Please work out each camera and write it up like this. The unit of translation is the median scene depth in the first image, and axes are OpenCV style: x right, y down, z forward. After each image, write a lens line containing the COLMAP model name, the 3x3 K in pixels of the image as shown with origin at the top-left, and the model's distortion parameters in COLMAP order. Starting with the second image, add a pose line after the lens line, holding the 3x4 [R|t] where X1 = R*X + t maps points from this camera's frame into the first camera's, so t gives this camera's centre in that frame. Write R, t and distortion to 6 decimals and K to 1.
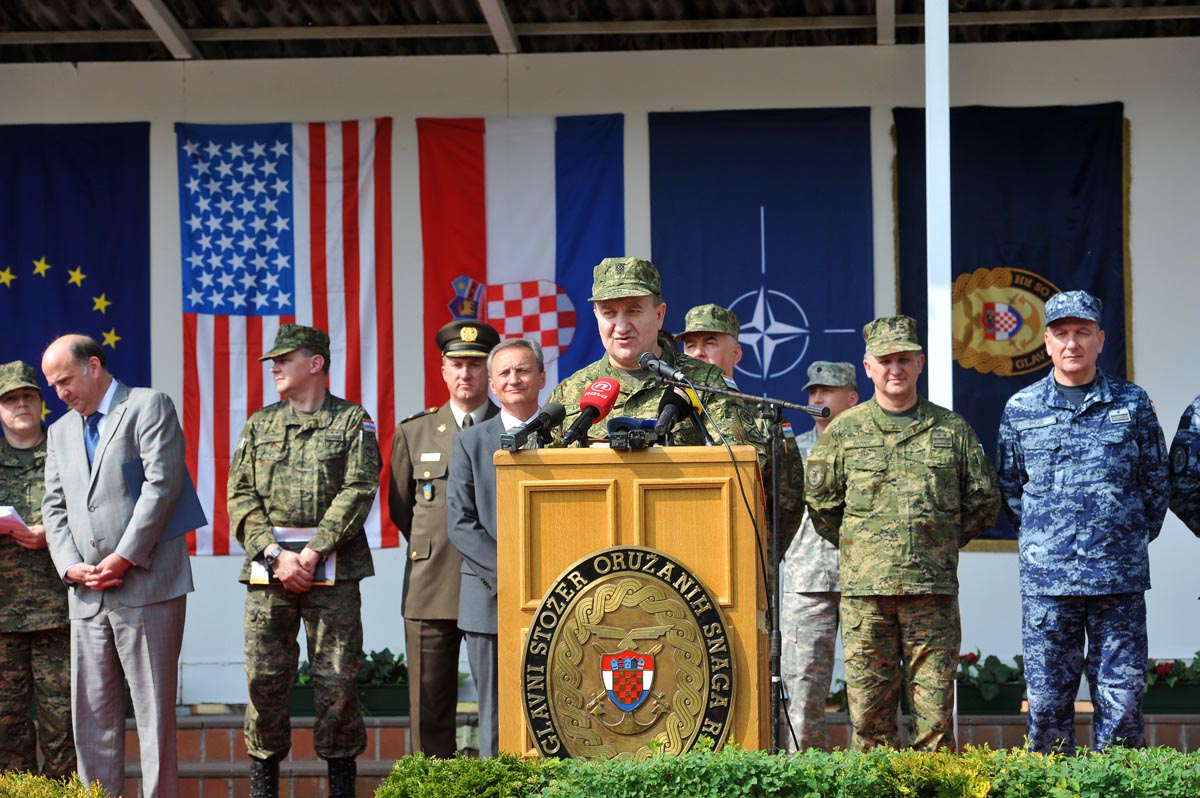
lens RADIAL K [[3260.4, 0, 598.7], [0, 3260.4, 395.1], [0, 0, 1]] dist [0.068899, 0.000000]
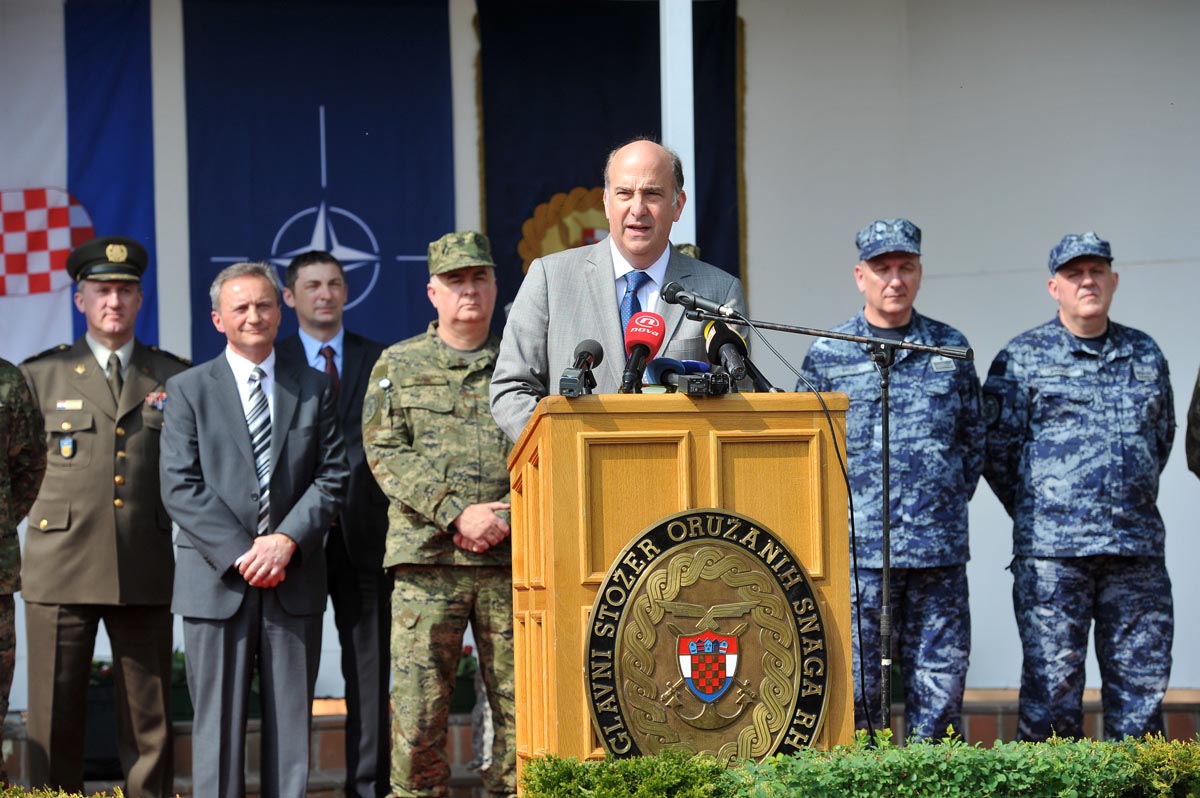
lens RADIAL K [[3967.8, 0, 601.0], [0, 3967.8, 395.7], [0, 0, 1]] dist [0.416016, 0.000000]
pose [[0.943105, 0.008332, 0.332392, -0.284827], [-0.013136, 0.999839, 0.012209, 0.003314], [-0.332236, -0.015880, 0.943062, 0.021316]]
